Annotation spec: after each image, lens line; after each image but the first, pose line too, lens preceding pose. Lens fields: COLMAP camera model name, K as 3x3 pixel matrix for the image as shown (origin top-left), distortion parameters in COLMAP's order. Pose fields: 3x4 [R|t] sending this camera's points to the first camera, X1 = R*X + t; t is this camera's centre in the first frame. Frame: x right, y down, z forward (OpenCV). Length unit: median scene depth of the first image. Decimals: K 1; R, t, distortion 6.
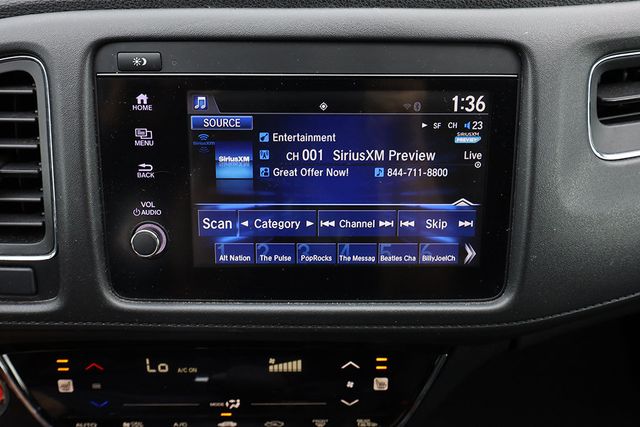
lens RADIAL K [[613.1, 0, 315.3], [0, 613.1, 215.7], [0, 0, 1]] dist [0.001204, -0.008640]
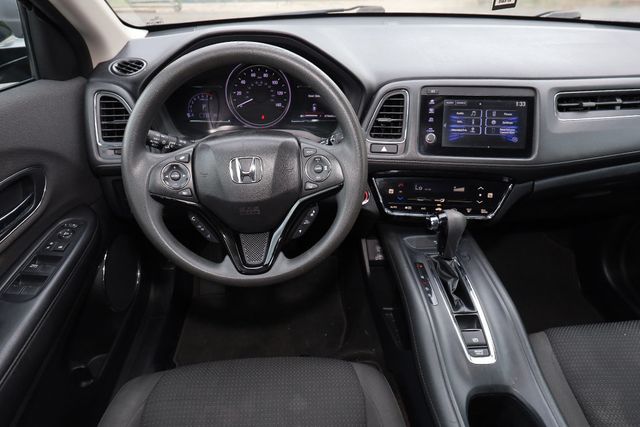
lens RADIAL K [[402.0, 0, 320.7], [0, 402.0, 211.7], [0, 0, 1]] dist [0.006159, 0.001952]
pose [[0.992446, 0.045093, -0.114091, -0.616973], [-0.067864, 0.976539, -0.204367, 0.990064], [0.102199, 0.210566, 0.972223, -1.303493]]
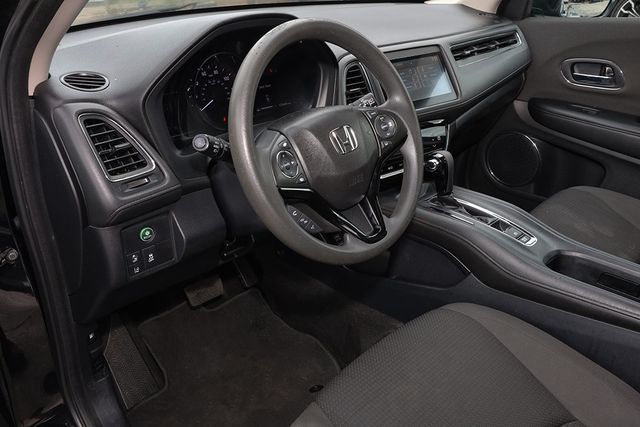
lens RADIAL K [[535.1, 0, 320.0], [0, 535.1, 213.5], [0, 0, 1]] dist [-0.013328, -0.004386]
pose [[0.817595, -0.280631, 0.502778, -2.596304], [0.426425, 0.881858, -0.201215, 1.187545], [-0.386911, 0.378909, 0.840671, -1.462718]]
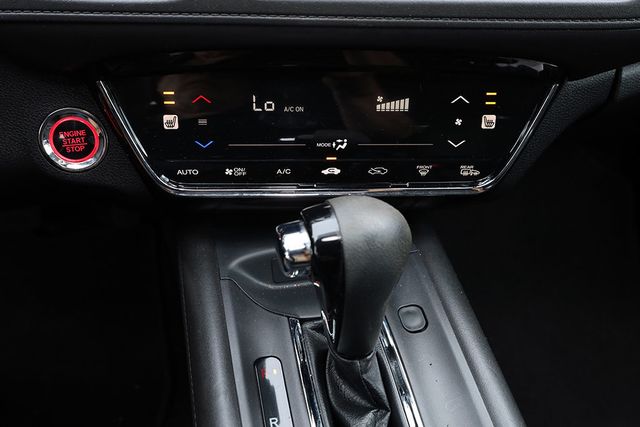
lens RADIAL K [[611.3, 0, 318.9], [0, 611.3, 212.1], [0, 0, 1]] dist [-0.001556, -0.001317]
pose [[0.999200, -0.007630, 0.039245, -0.244758], [0.006822, 0.999763, 0.020672, 0.466390], [-0.039394, -0.020388, 0.999016, 0.017667]]
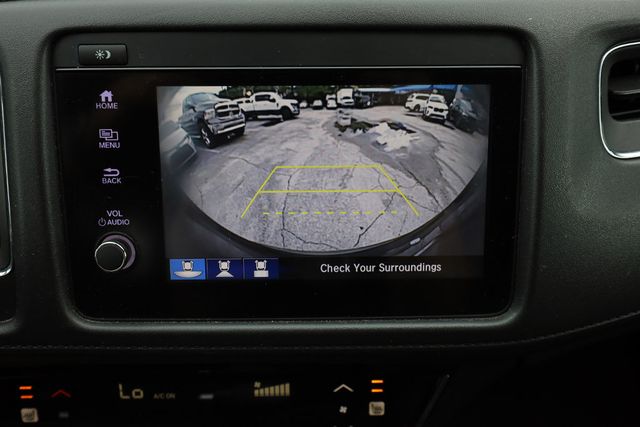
lens RADIAL K [[611.3, 0, 318.9], [0, 611.3, 212.1], [0, 0, 1]] dist [-0.001556, -0.001317]
pose [[0.999908, -0.010868, 0.008066, 0.019339], [0.011092, 0.999540, -0.028218, 0.008114], [-0.007756, 0.028305, 0.999569, 0.097659]]
